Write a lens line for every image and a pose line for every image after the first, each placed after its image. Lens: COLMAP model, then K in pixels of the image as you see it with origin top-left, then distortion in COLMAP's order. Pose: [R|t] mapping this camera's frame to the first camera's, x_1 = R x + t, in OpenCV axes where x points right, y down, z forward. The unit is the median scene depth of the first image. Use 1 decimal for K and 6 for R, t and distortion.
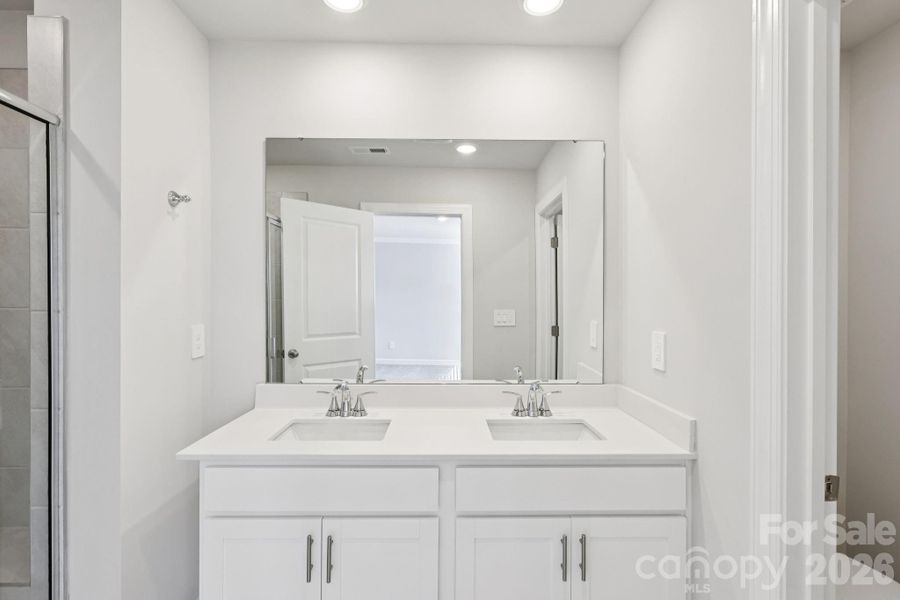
lens RADIAL K [[417.9, 0, 458.5], [0, 417.9, 305.8], [0, 0, 1]] dist [-0.000988, -0.000686]
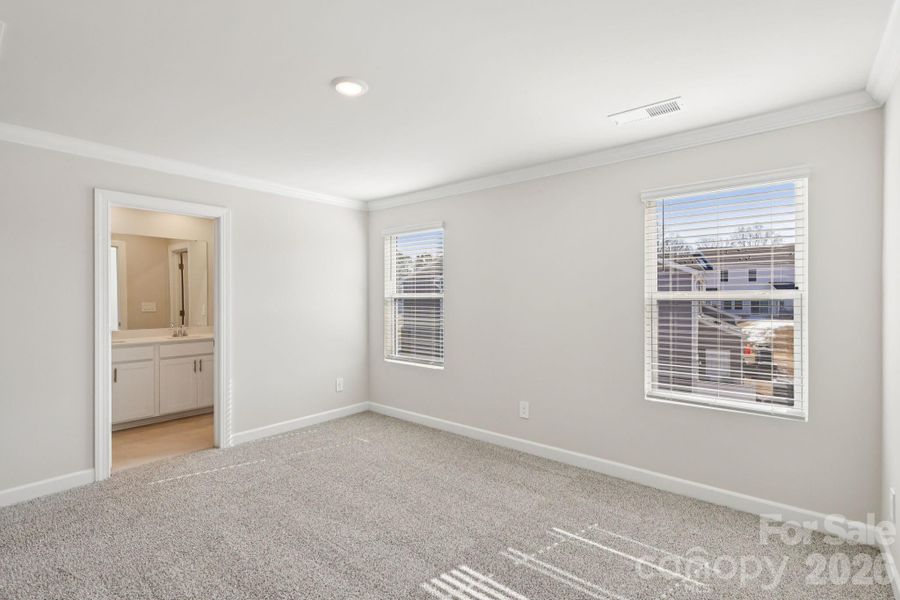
lens RADIAL K [[417.9, 0, 444.1], [0, 417.9, 304.2], [0, 0, 1]] dist [-0.000988, -0.000686]
pose [[0.676415, -0.013087, 0.736404, -0.724610], [0.009876, 0.999913, 0.008698, 0.028949], [-0.736454, 0.001389, 0.676486, -2.333831]]
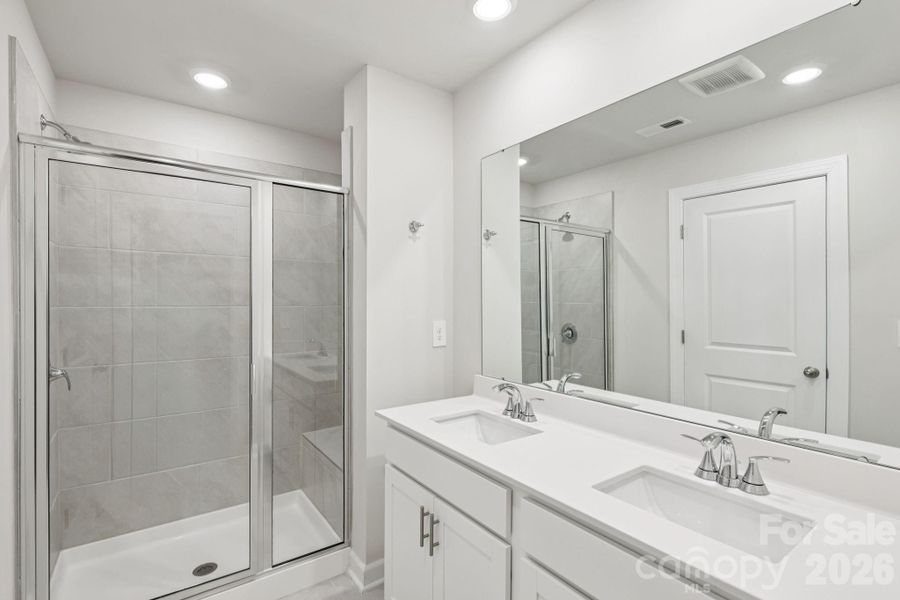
lens RADIAL K [[431.9, 0, 452.4], [0, 431.9, 305.4], [0, 0, 1]] dist [-0.001355, 0.000017]
pose [[0.556188, 0.007194, -0.831026, 0.483585], [-0.019107, 0.999809, -0.004133, 0.002744], [0.830837, 0.018177, 0.556219, 0.287721]]
